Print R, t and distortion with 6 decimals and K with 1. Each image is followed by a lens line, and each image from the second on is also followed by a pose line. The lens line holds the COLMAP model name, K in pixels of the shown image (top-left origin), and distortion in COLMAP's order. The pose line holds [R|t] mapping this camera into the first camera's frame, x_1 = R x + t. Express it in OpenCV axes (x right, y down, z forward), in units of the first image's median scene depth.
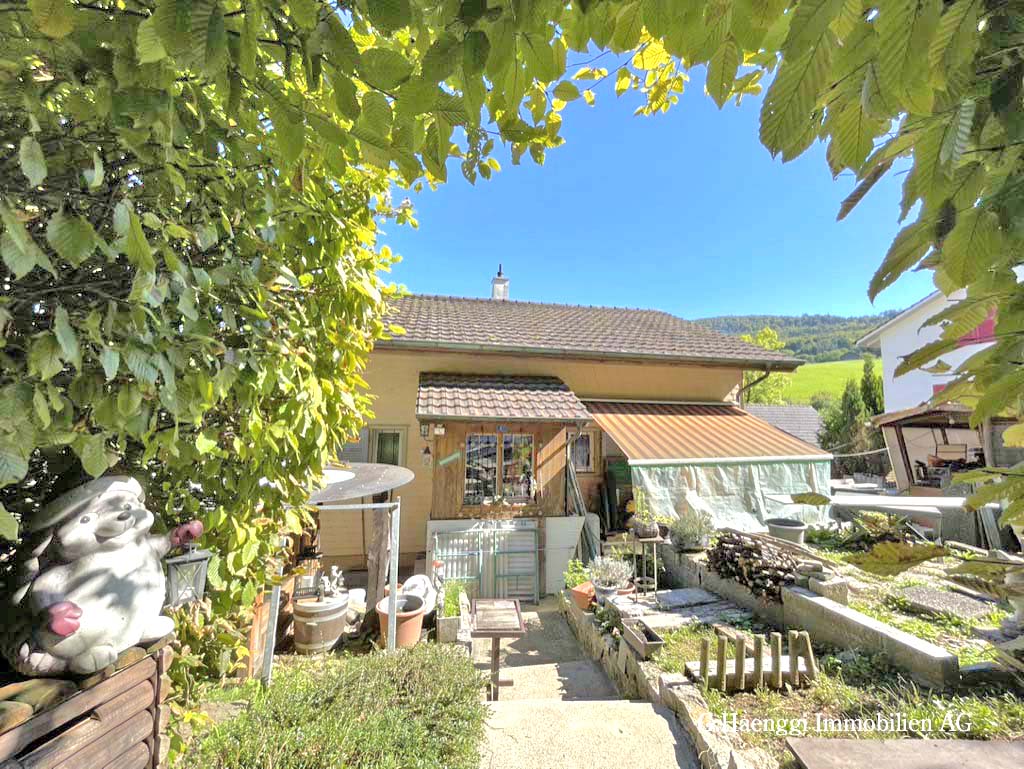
lens RADIAL K [[418.4, 0, 510.7], [0, 418.4, 382.2], [0, 0, 1]] dist [-0.001515, -0.000165]
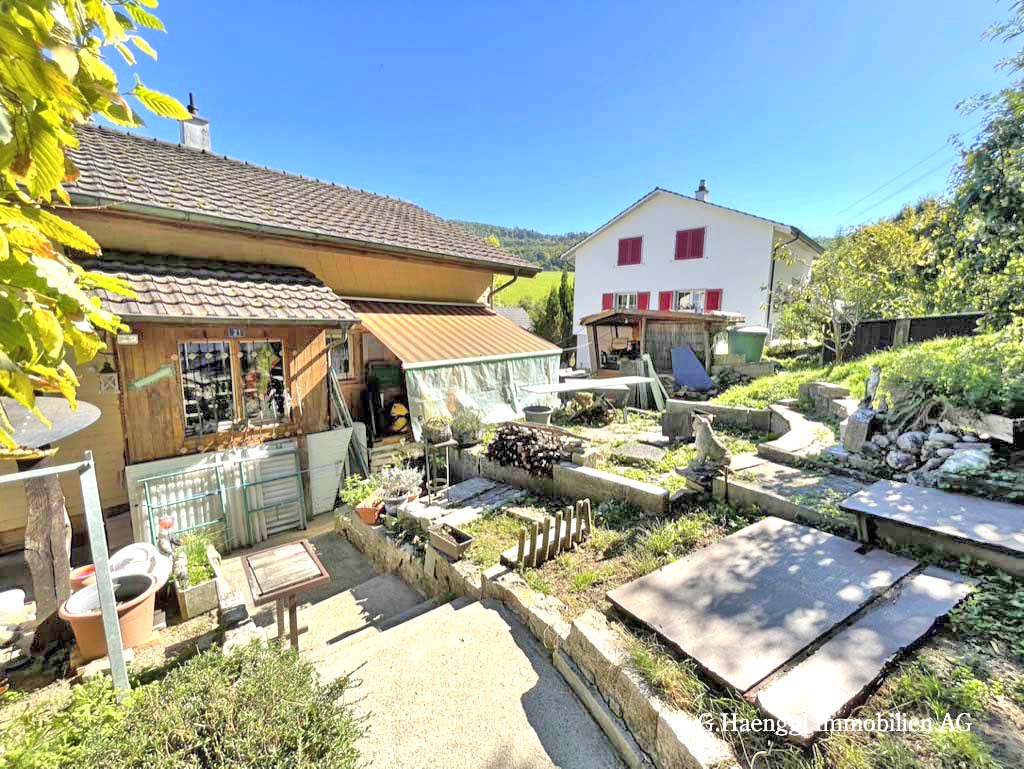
lens RADIAL K [[418.4, 0, 510.7], [0, 418.4, 382.2], [0, 0, 1]] dist [-0.001515, -0.000165]
pose [[0.818833, -0.086301, 0.567507, -0.058180], [-0.050017, 0.974147, 0.220307, 0.006193], [-0.571848, -0.208780, 0.793348, 0.107207]]
